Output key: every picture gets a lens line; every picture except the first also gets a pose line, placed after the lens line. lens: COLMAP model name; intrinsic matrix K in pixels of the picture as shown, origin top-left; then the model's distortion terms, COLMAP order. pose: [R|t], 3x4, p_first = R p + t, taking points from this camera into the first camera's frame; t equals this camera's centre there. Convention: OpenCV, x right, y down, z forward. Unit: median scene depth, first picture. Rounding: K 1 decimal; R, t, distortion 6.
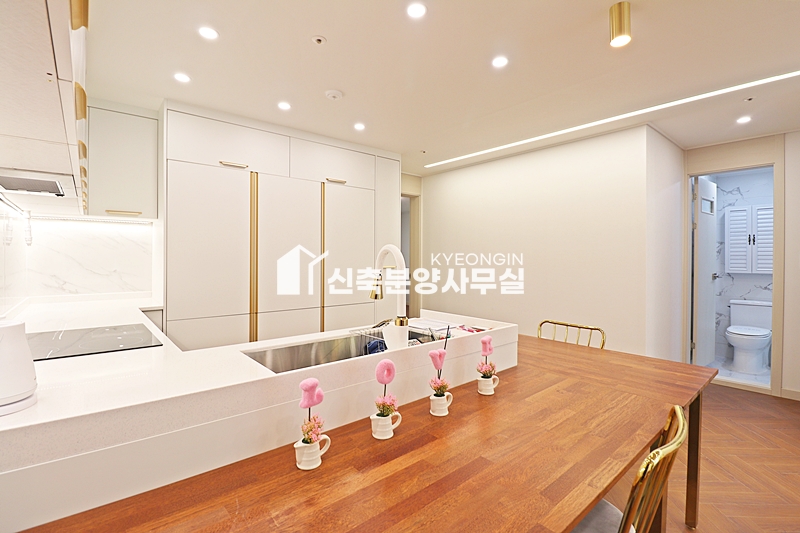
lens RADIAL K [[368.7, 0, 398.3], [0, 368.7, 259.5], [0, 0, 1]] dist [0.000997, -0.015210]
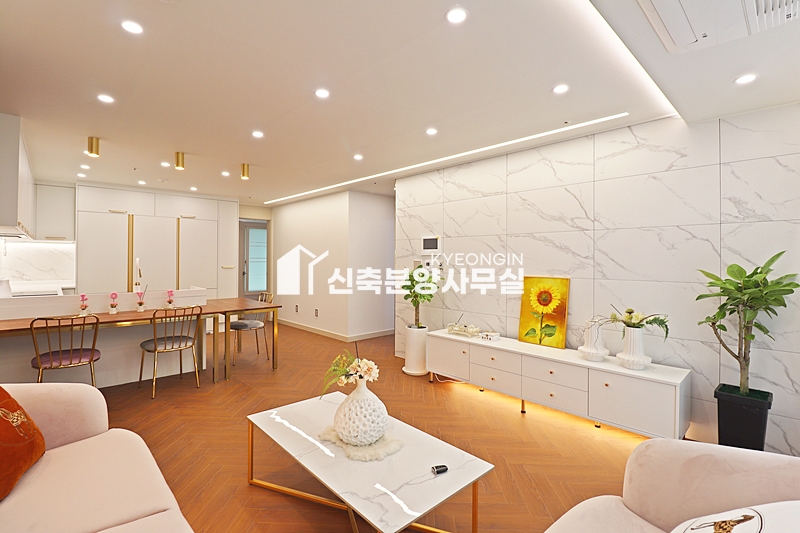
lens RADIAL K [[374.1, 0, 400.0], [0, 374.1, 256.9], [0, 0, 1]] dist [0.013343, -0.020657]
pose [[0.999218, 0.001759, 0.039503, 1.107357], [-0.001399, 0.999957, -0.009131, -0.017696], [-0.039517, 0.009069, 0.999178, -1.152357]]
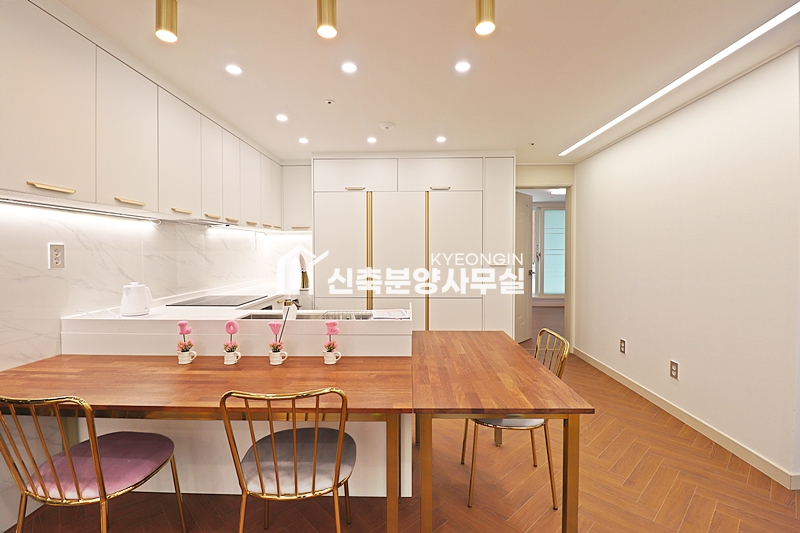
lens RADIAL K [[368.7, 0, 398.3], [0, 368.7, 259.5], [0, 0, 1]] dist [0.000997, -0.015210]
pose [[0.742227, 0.009967, -0.670075, 0.739725], [0.001966, 0.999853, 0.017049, -0.019325], [0.670146, -0.013972, 0.742098, 0.102167]]
